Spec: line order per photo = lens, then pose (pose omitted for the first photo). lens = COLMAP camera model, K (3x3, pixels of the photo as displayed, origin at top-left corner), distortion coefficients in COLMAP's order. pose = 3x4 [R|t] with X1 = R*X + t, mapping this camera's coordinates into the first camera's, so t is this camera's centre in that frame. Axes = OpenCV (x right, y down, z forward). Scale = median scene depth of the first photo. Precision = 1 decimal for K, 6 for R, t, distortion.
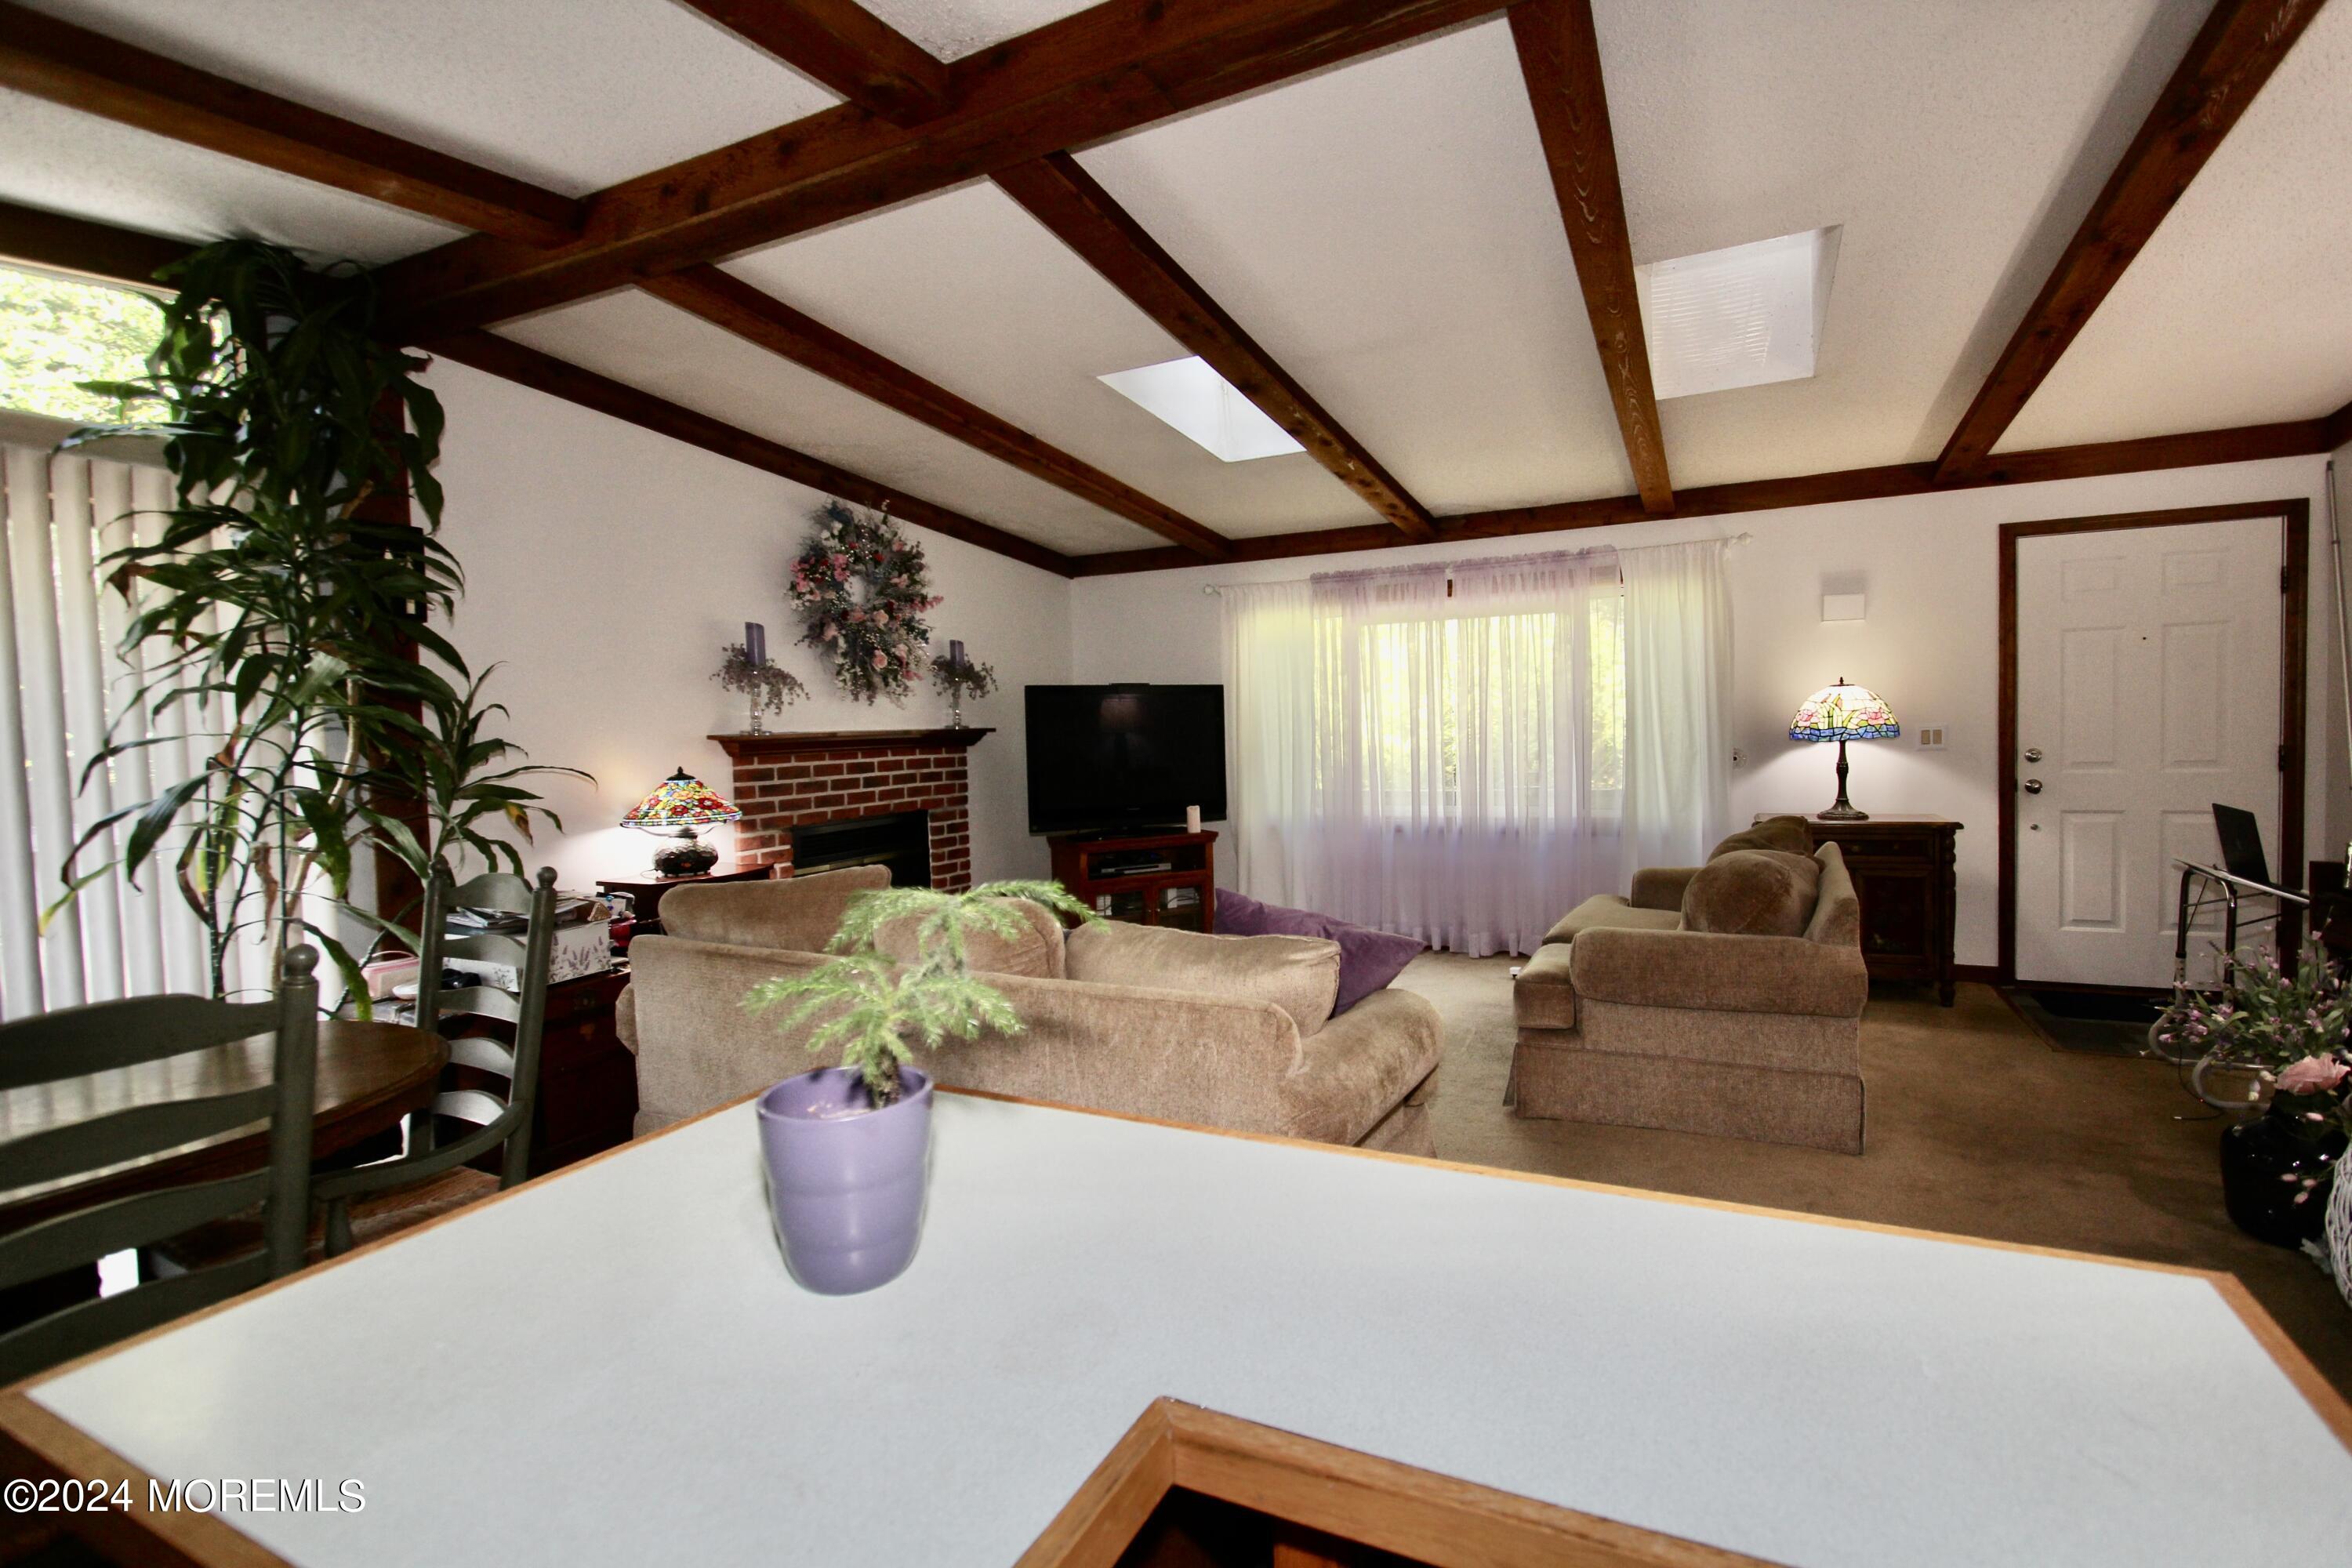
lens RADIAL K [[1088.7, 0, 1196.7], [0, 1088.7, 775.5], [0, 0, 1]] dist [-0.011859, 0.000628]
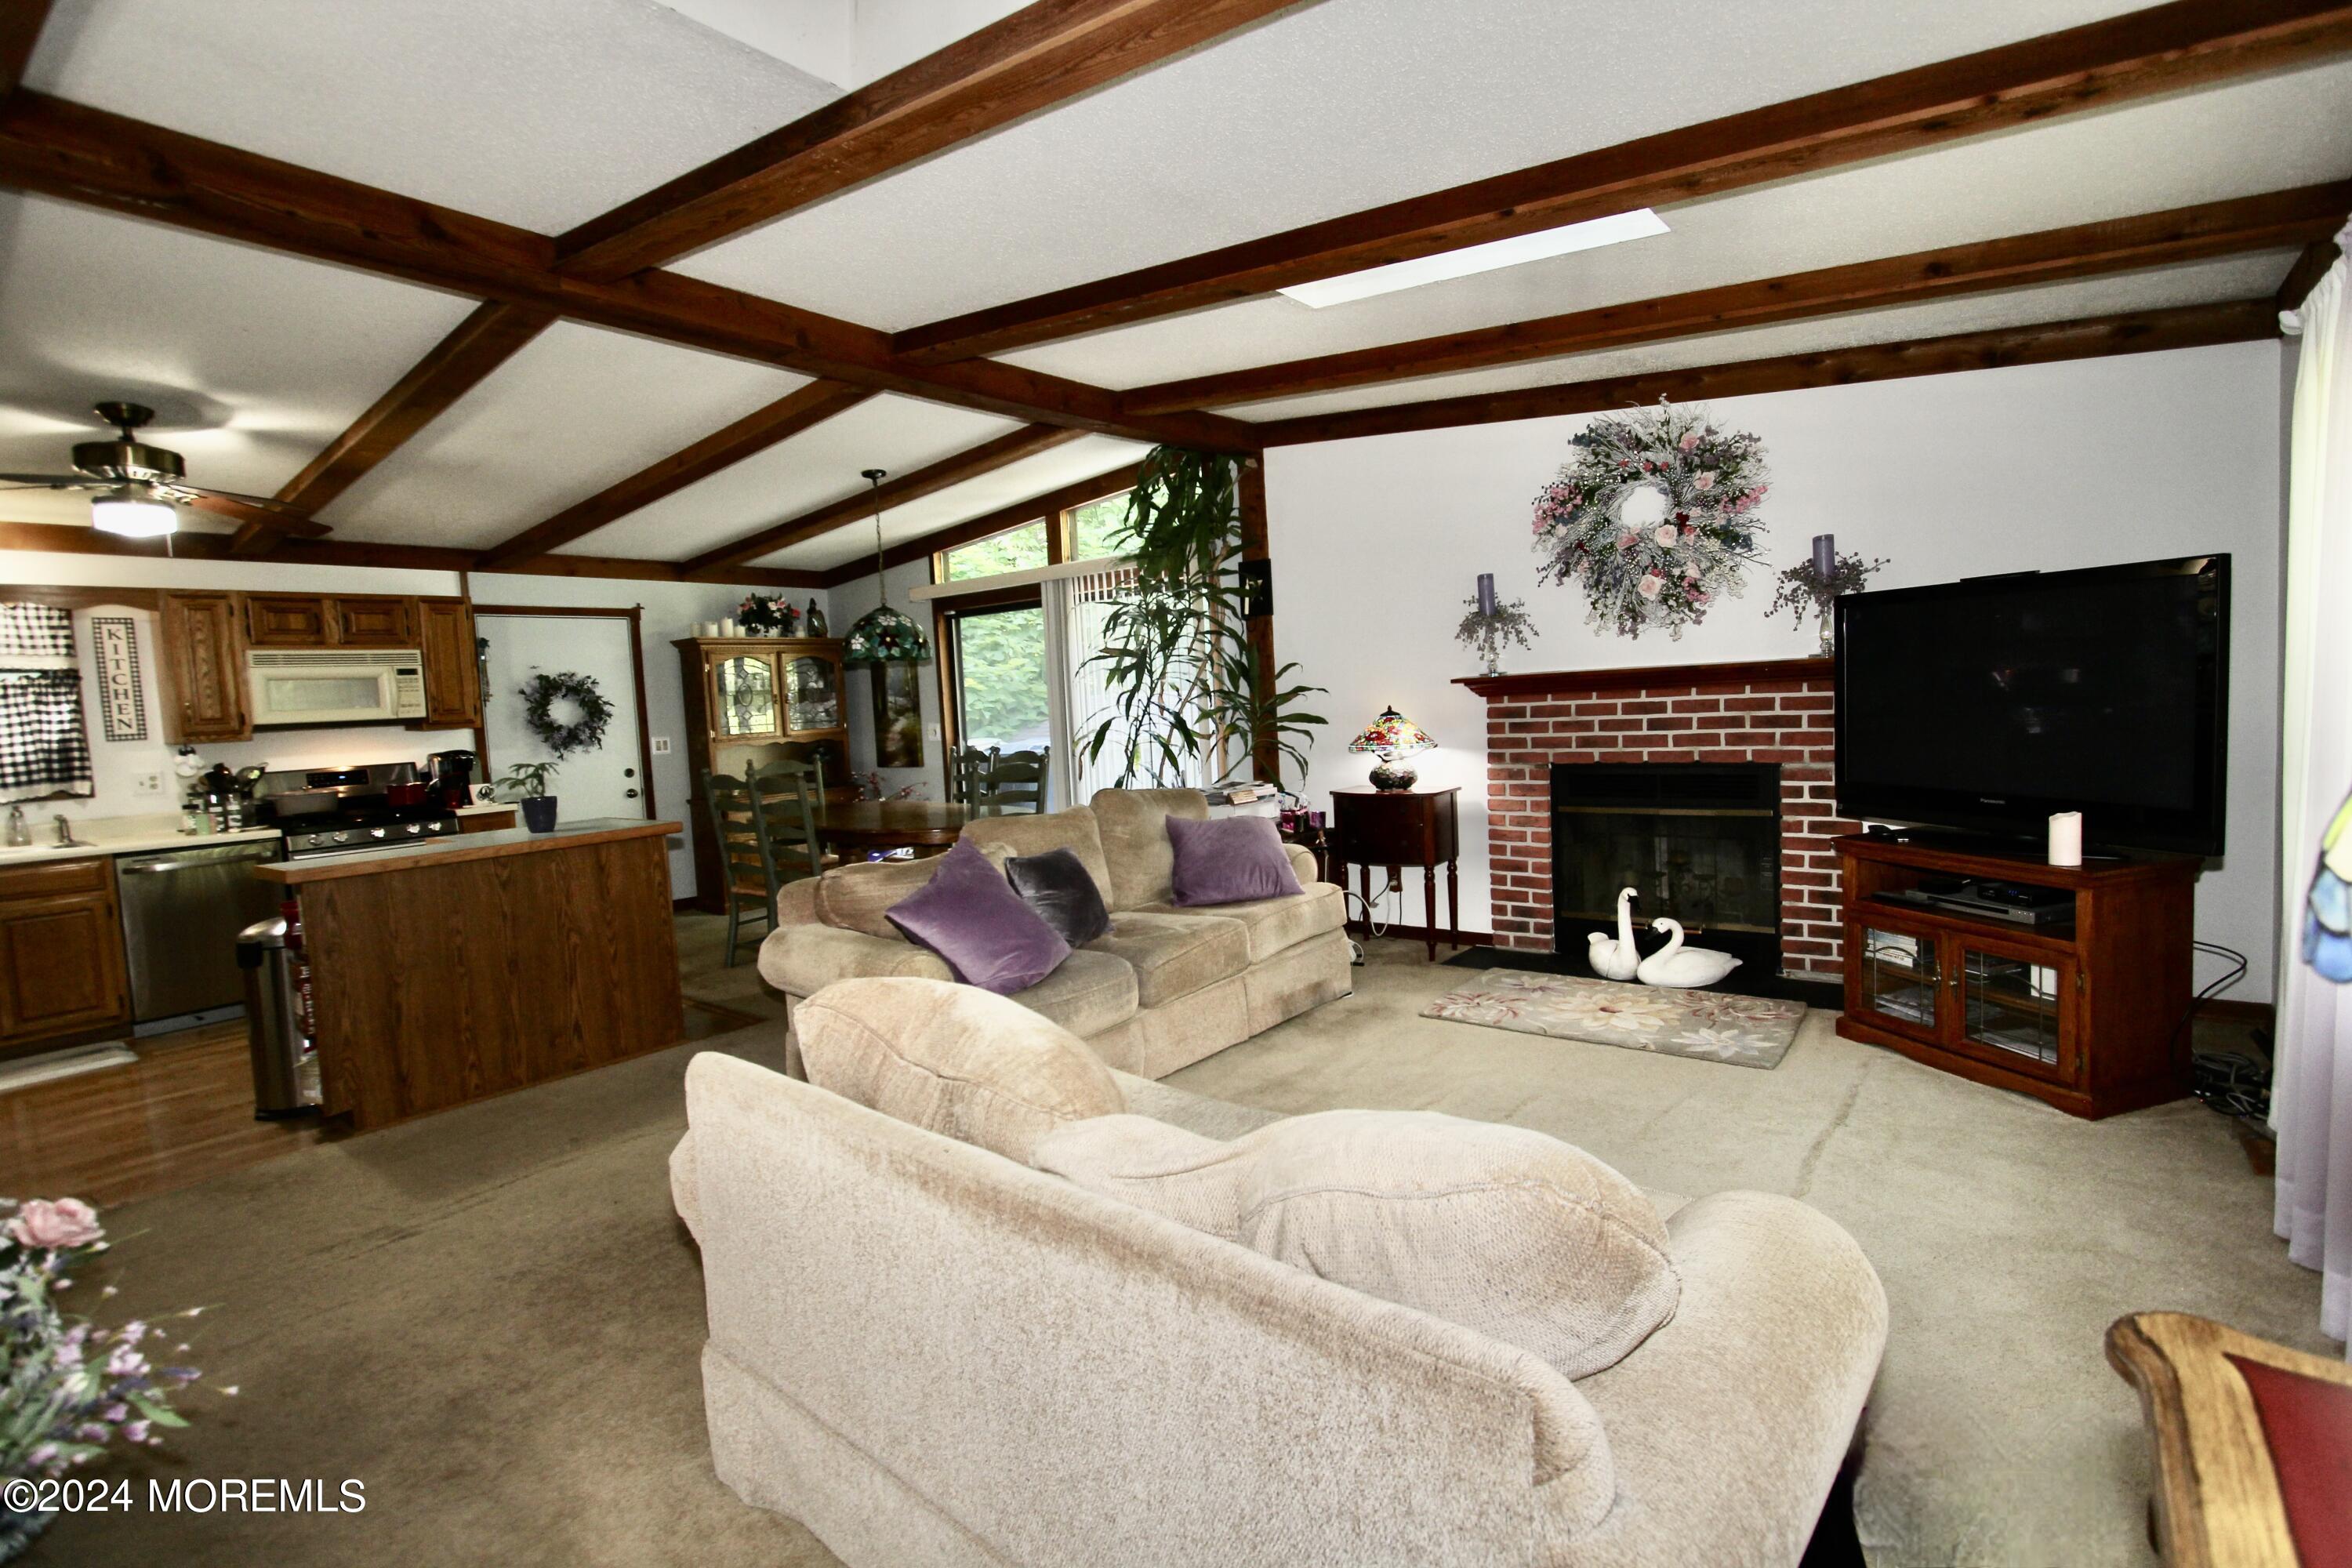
lens RADIAL K [[1088.7, 0, 1196.7], [0, 1088.7, 775.5], [0, 0, 1]] dist [-0.011859, 0.000628]
pose [[-0.204427, 0.110342, -0.972643, 0.664089], [0.011059, 0.993823, 0.110420, -0.056270], [0.978819, 0.011816, -0.204384, 0.842203]]
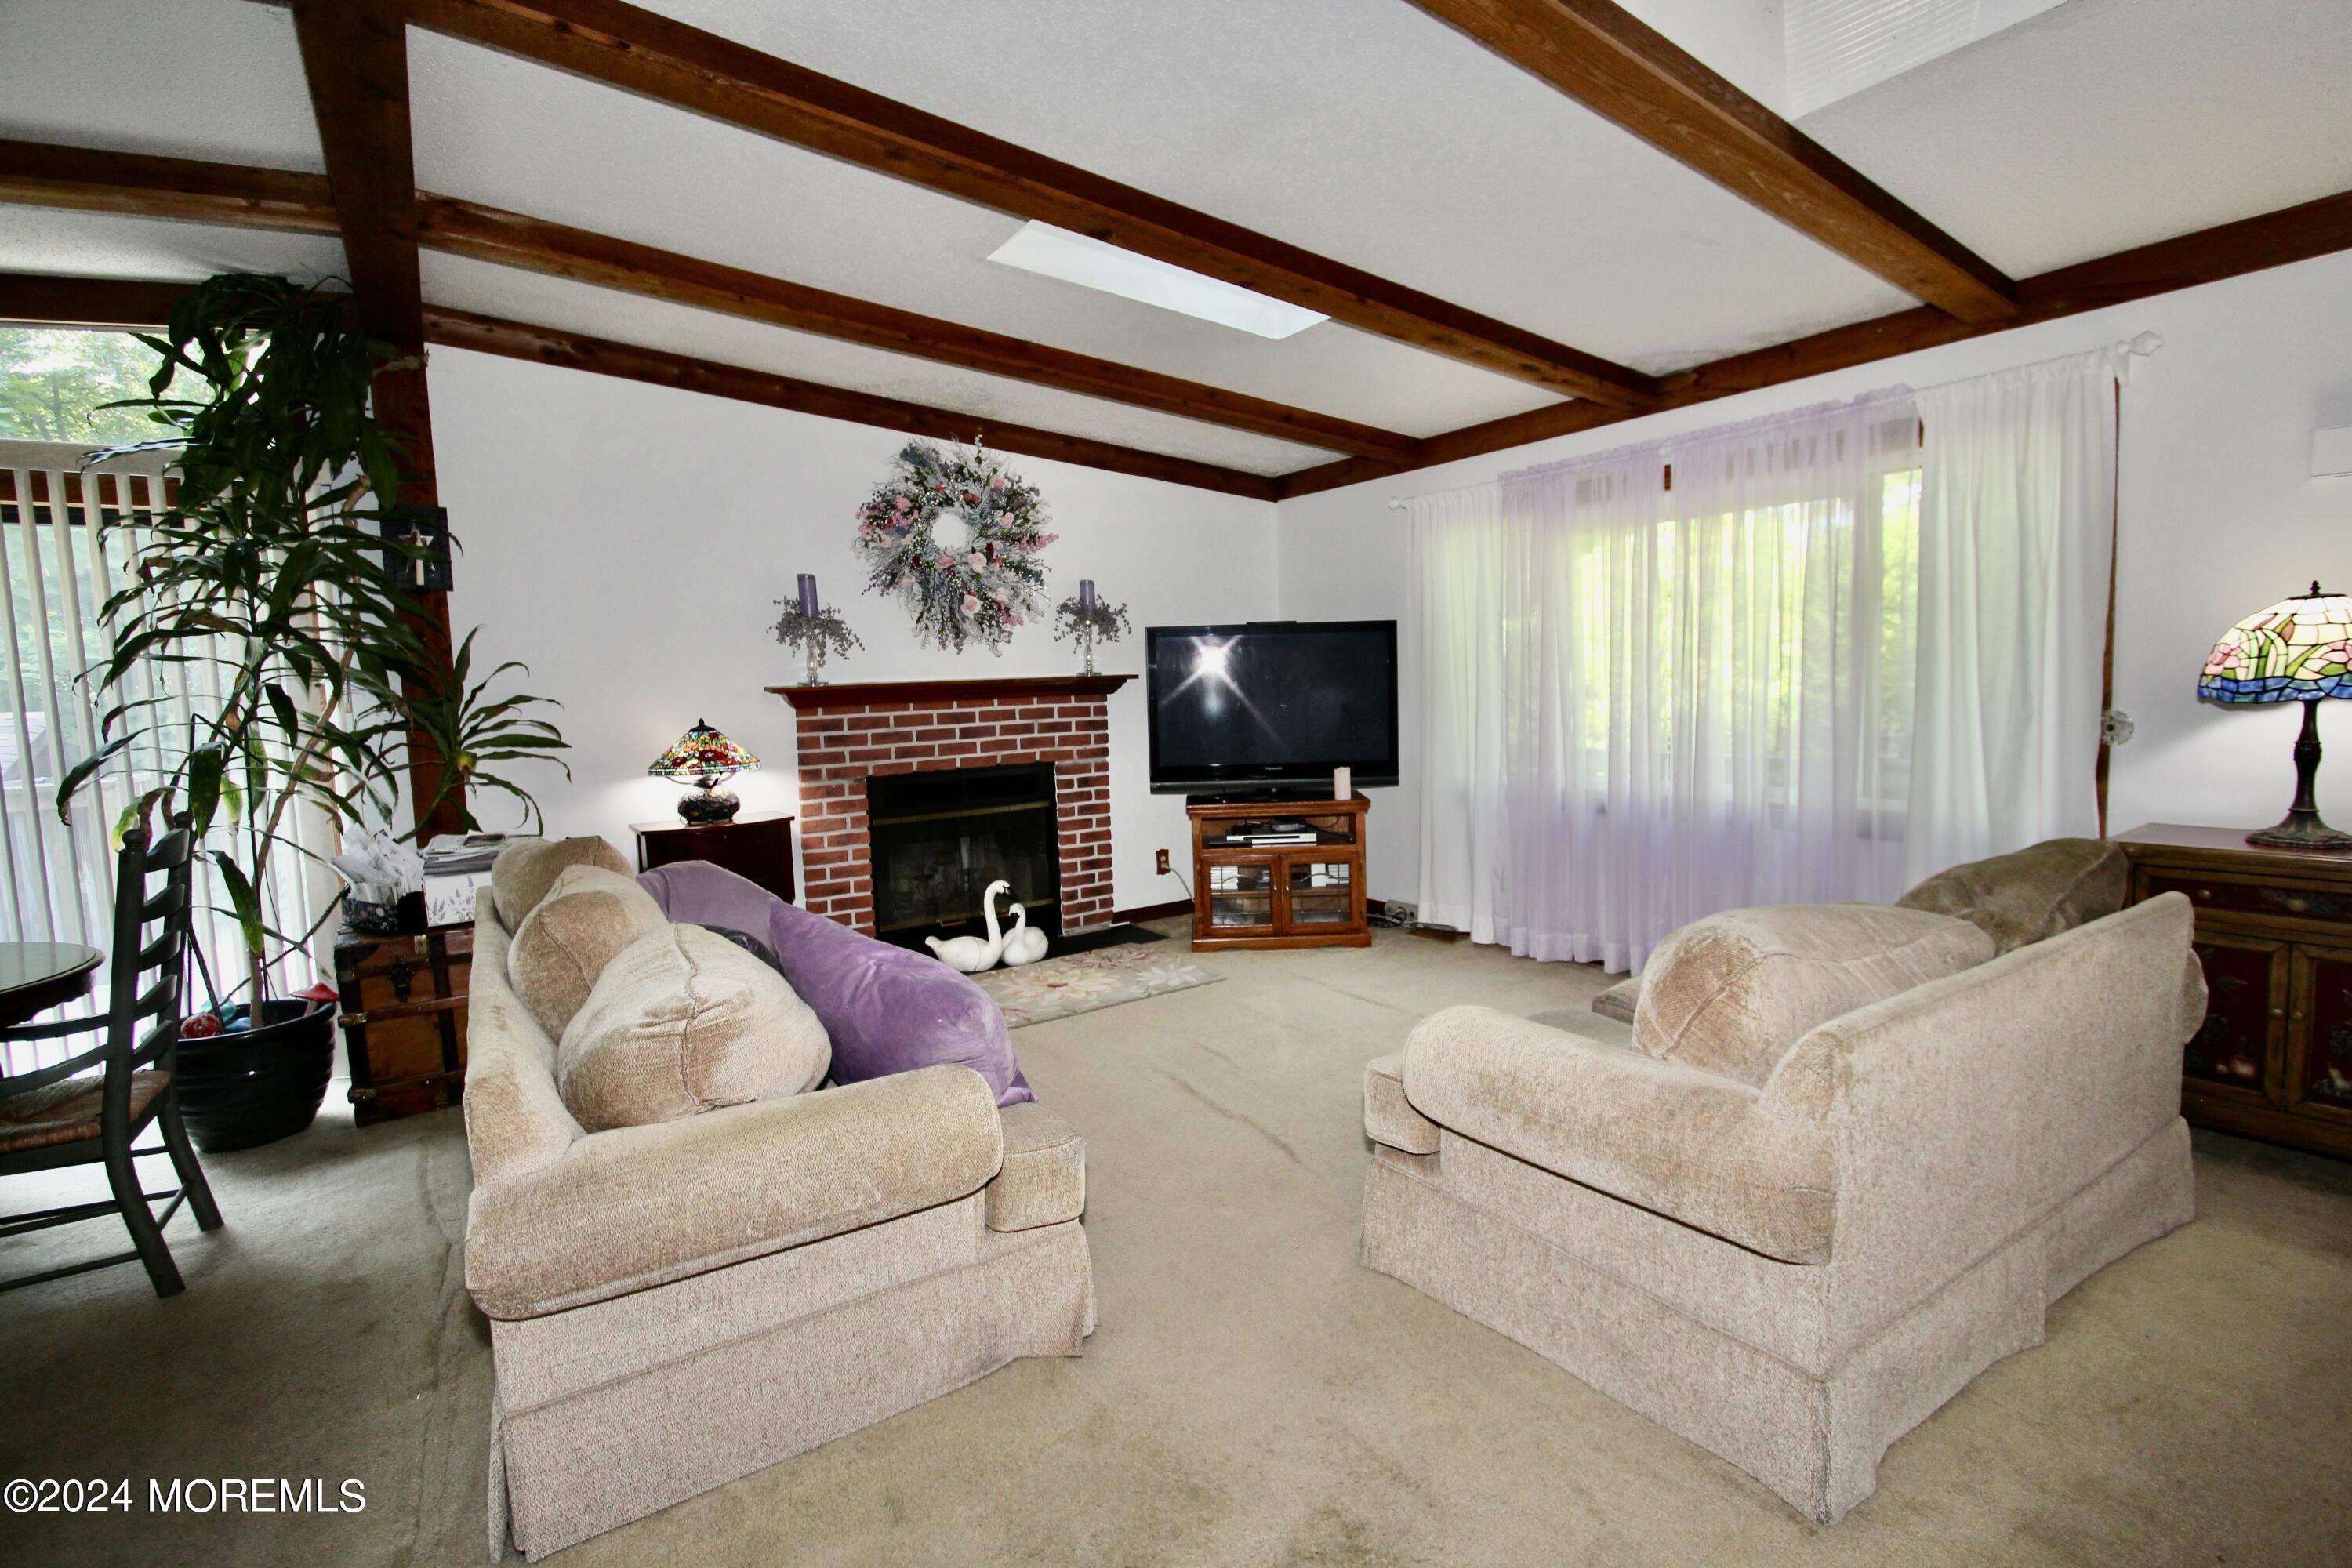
lens RADIAL K [[1088.7, 0, 1196.7], [0, 1088.7, 775.5], [0, 0, 1]] dist [-0.011859, 0.000628]
pose [[0.875388, 0.042415, -0.481556, 0.357814], [-0.012950, 0.997844, 0.064347, -0.021640], [0.483247, -0.050092, 0.874050, 0.258033]]
